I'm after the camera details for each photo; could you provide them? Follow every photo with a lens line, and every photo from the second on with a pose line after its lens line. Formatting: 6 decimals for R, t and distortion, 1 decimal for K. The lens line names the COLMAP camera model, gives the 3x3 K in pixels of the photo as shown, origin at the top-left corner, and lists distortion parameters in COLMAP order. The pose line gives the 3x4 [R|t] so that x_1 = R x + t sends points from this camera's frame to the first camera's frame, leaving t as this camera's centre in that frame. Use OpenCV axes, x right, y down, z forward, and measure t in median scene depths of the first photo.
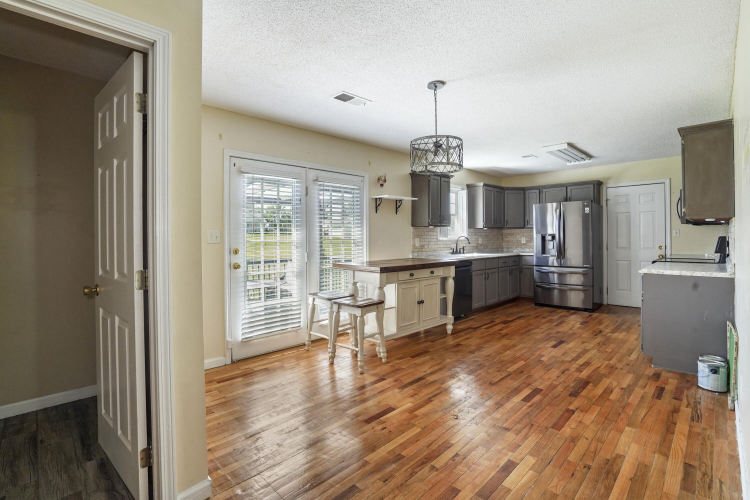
lens RADIAL K [[364.3, 0, 377.8], [0, 364.3, 242.4], [0, 0, 1]] dist [-0.028249, 0.000035]
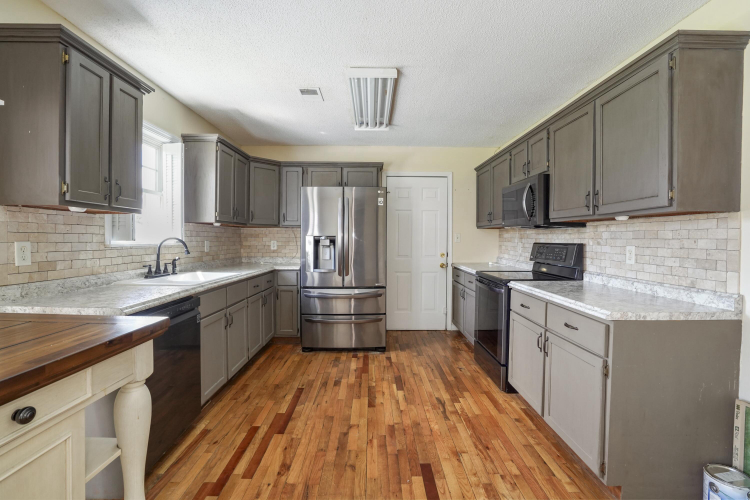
lens RADIAL K [[364.3, 0, 381.2], [0, 364.3, 243.9], [0, 0, 1]] dist [-0.028249, 0.000035]
pose [[0.718640, 0.003091, 0.695376, 0.100798], [-0.000631, 0.999993, -0.003794, -0.007310], [-0.695382, 0.002288, 0.718636, 0.467490]]
